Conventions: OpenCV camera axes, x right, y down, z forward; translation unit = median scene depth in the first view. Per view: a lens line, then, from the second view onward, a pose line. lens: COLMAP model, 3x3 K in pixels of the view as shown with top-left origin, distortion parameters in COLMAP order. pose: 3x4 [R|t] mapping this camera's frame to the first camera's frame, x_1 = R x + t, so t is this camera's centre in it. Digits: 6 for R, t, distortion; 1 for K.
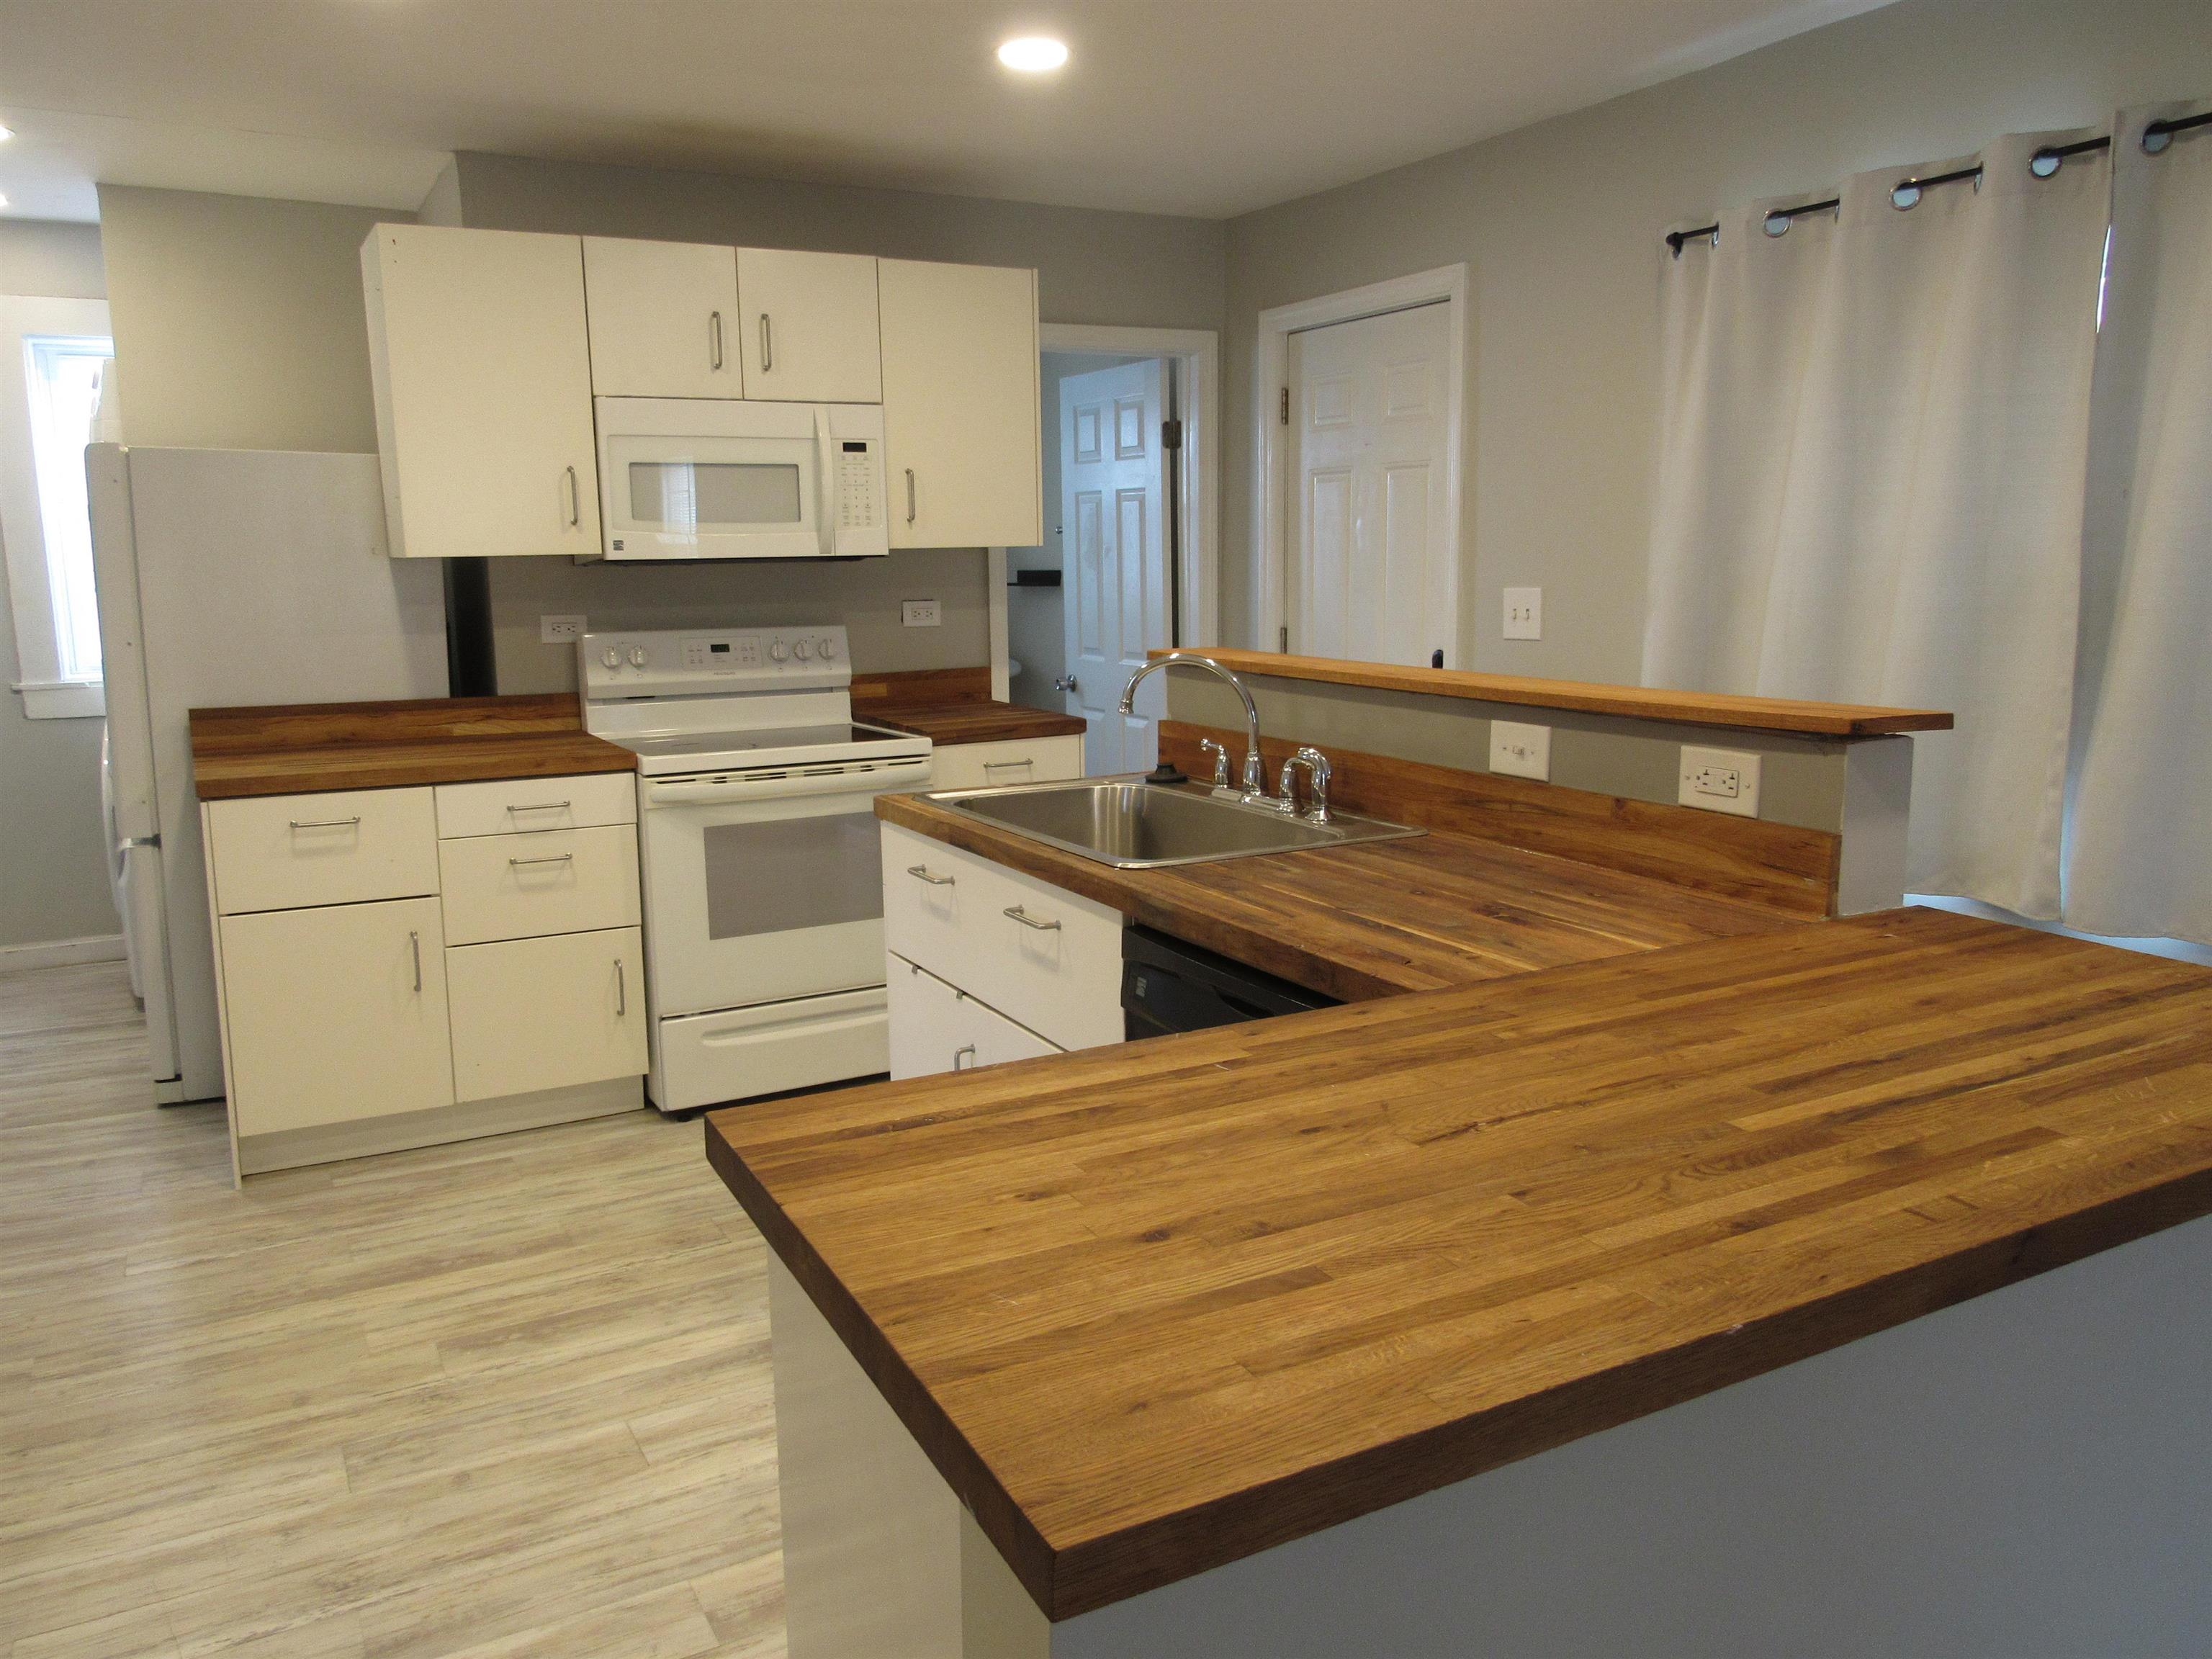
lens RADIAL K [[1589.0, 0, 1094.2], [0, 1589.0, 832.2], [0, 0, 1]] dist [-0.042650, 0.027508]
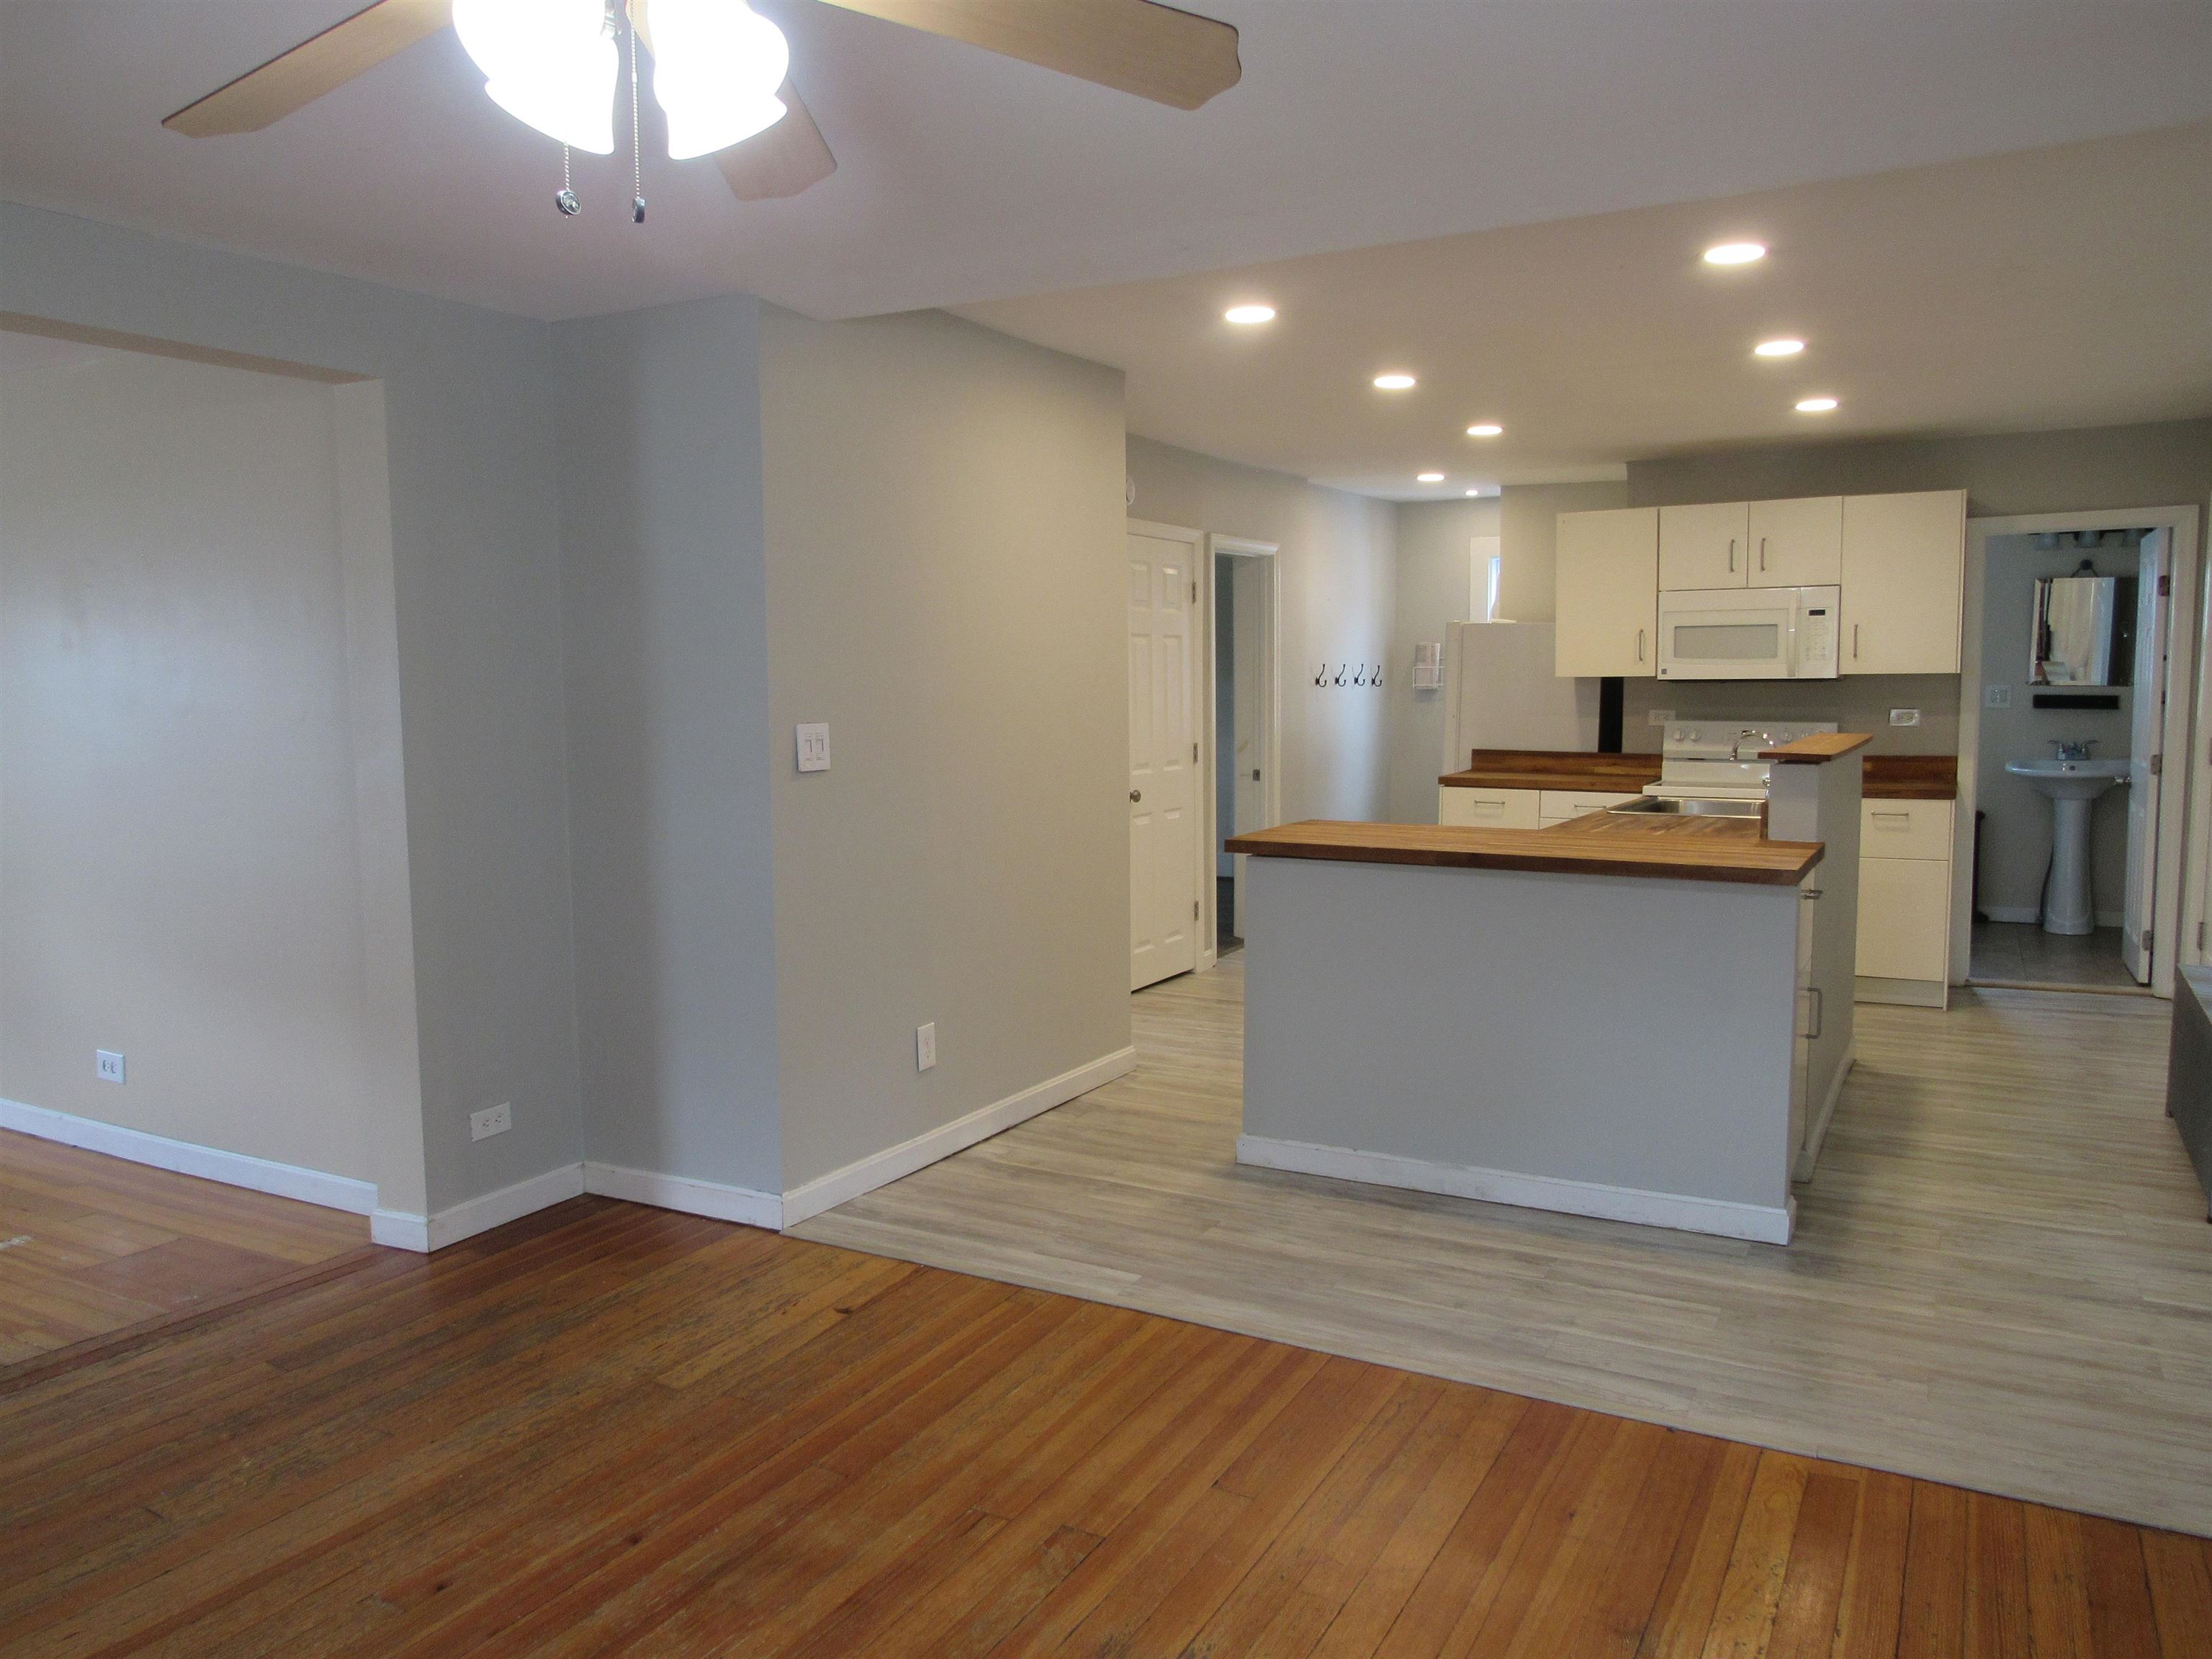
lens RADIAL K [[1589.0, 0, 1112.1], [0, 1589.0, 831.3], [0, 0, 1]] dist [-0.042650, 0.027508]
pose [[0.537021, 0.085477, -0.839227, 0.877526], [-0.144850, 0.989421, 0.008085, 0.075927], [0.831040, 0.117220, 0.543720, -0.482919]]
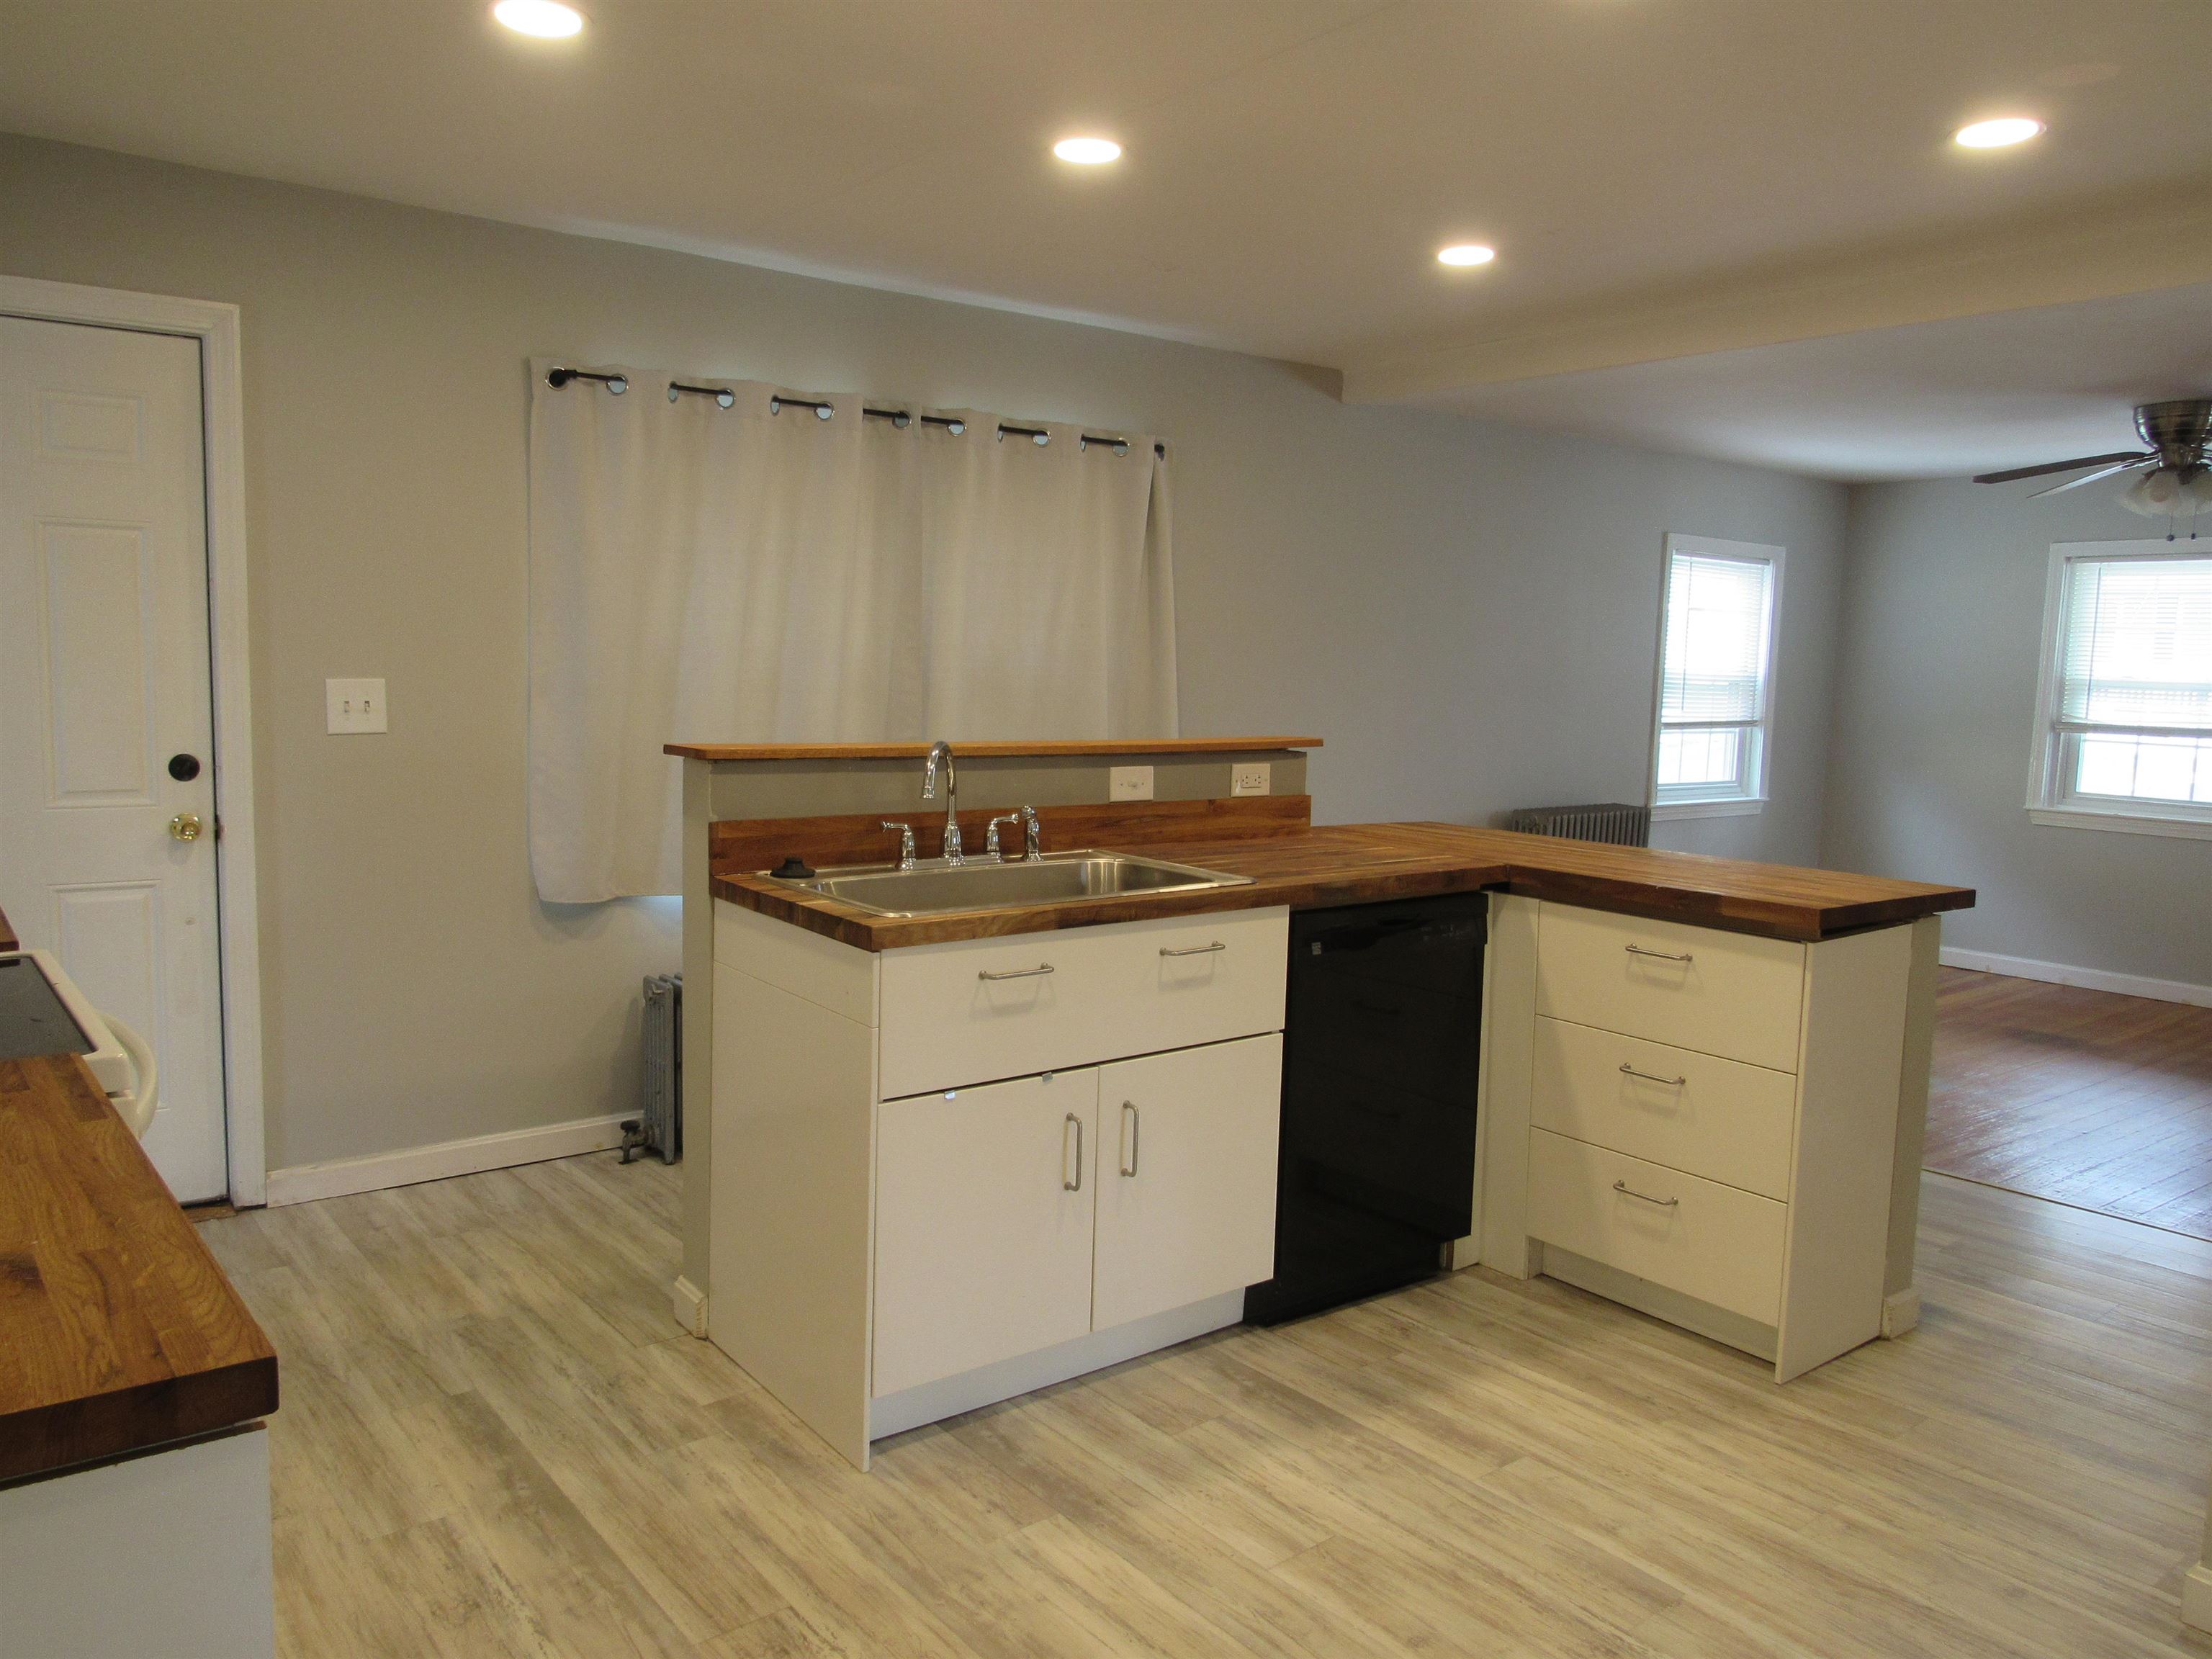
lens RADIAL K [[1589.0, 0, 1085.0], [0, 1589.0, 824.3], [0, 0, 1]] dist [-0.042650, 0.027508]
pose [[-0.154650, -0.097552, 0.983141, -0.713841], [0.147875, 0.981618, 0.120662, -0.117679], [-0.976840, 0.164042, -0.137382, 0.715144]]
